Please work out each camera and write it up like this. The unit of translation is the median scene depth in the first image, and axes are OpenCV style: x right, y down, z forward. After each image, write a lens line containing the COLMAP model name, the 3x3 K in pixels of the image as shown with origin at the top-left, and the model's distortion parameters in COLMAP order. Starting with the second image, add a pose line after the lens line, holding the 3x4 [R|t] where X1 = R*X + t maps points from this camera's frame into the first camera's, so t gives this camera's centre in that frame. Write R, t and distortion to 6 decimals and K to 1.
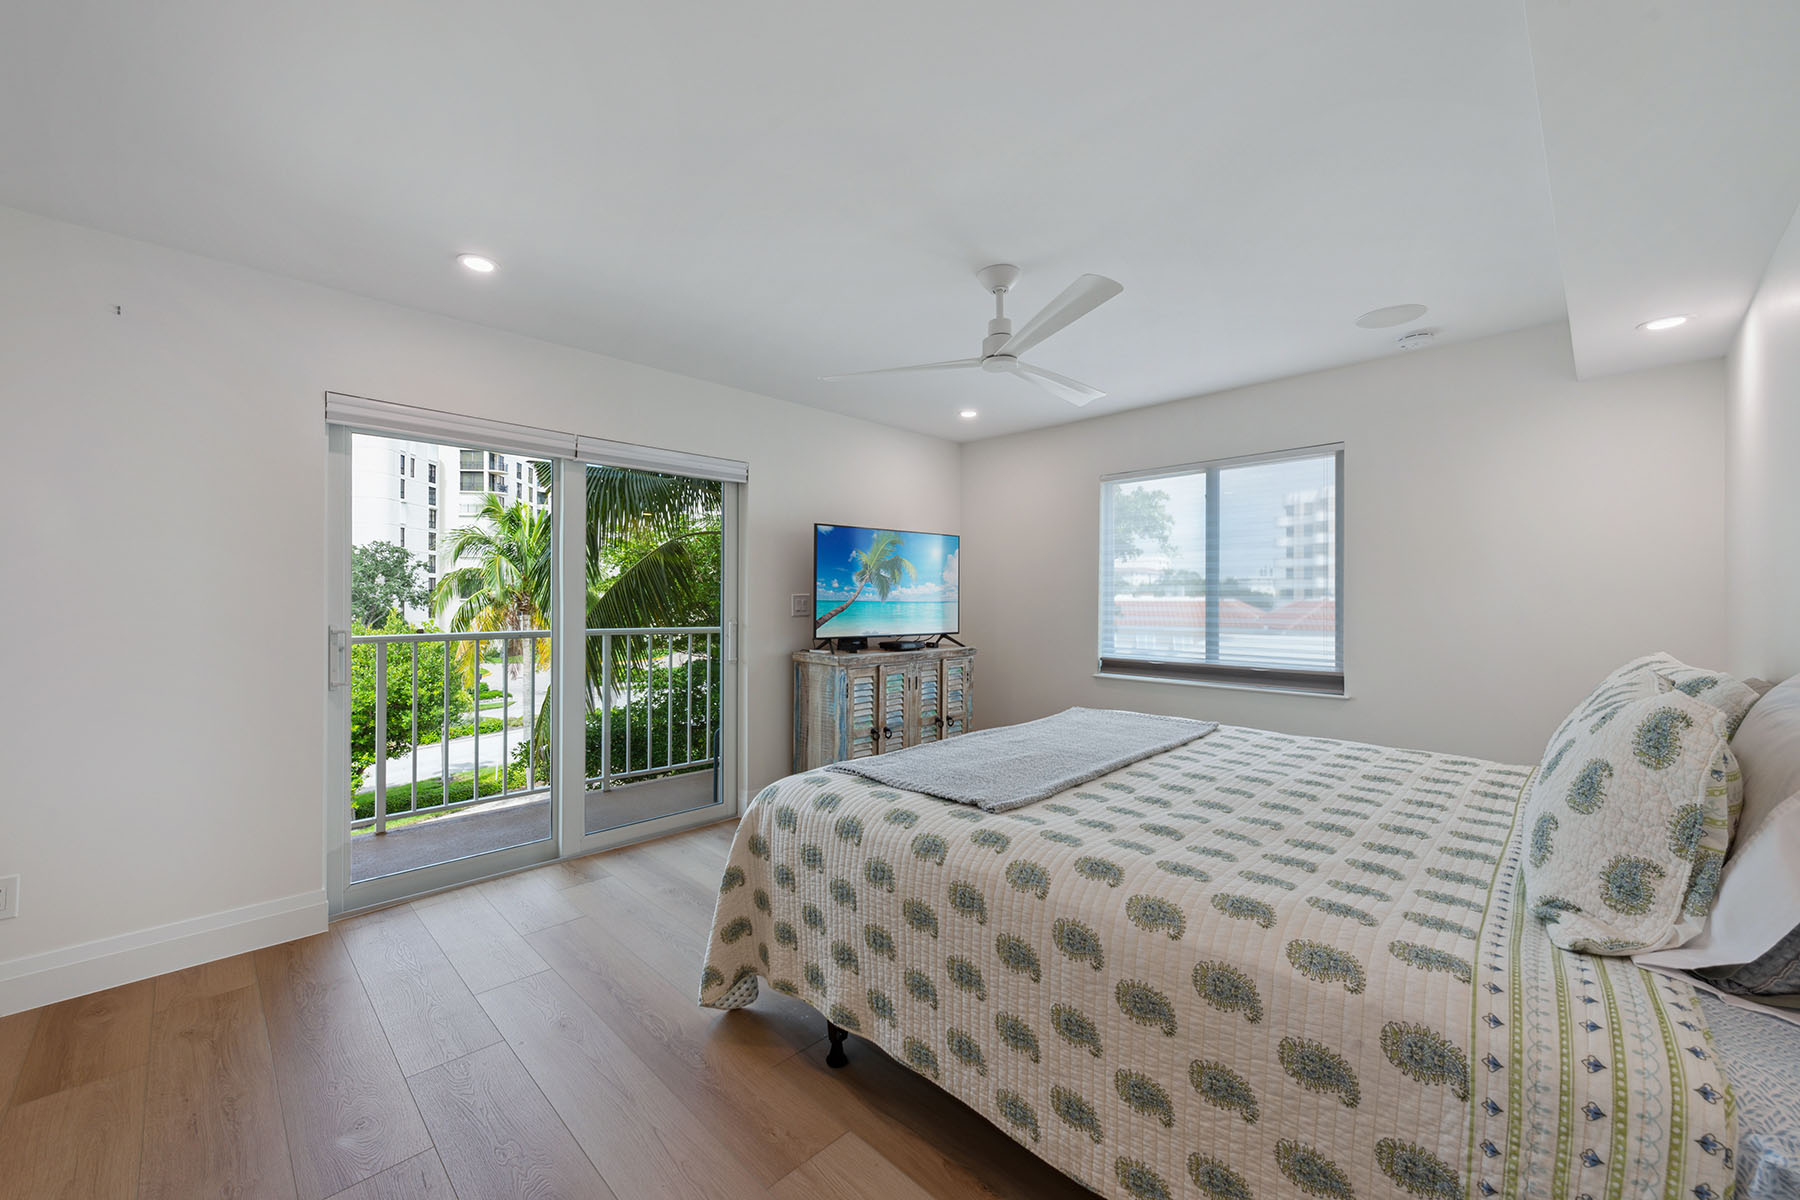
lens RADIAL K [[680.9, 0, 846.8], [0, 680.9, 599.6], [0, 0, 1]] dist [0.000301, -0.000156]
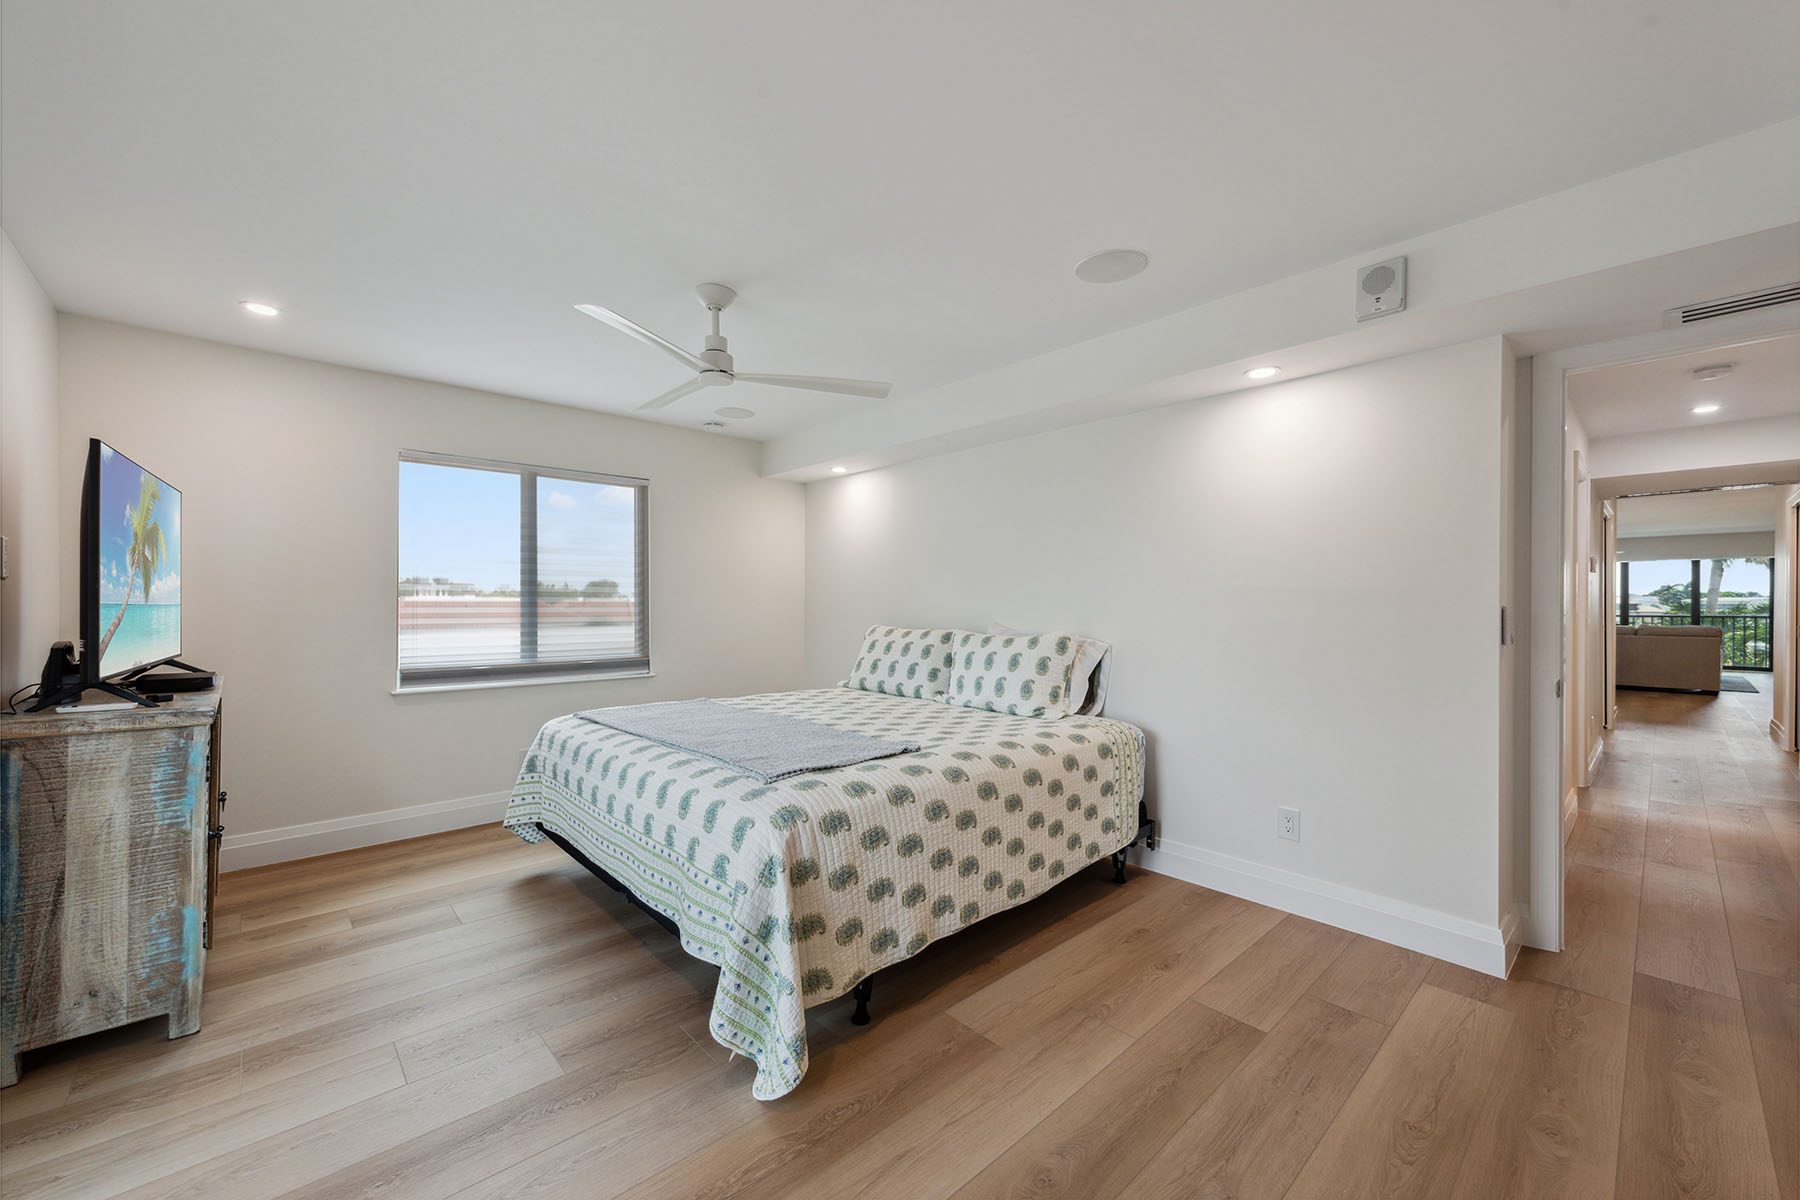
lens RADIAL K [[703.3, 0, 897.0], [0, 703.3, 605.4], [0, 0, 1]] dist [0.005895, -0.000626]
pose [[0.019709, -0.007152, 0.999780, -0.613695], [-0.004478, 0.999964, 0.007242, -0.002049], [-0.999796, -0.004620, 0.019677, 0.491232]]
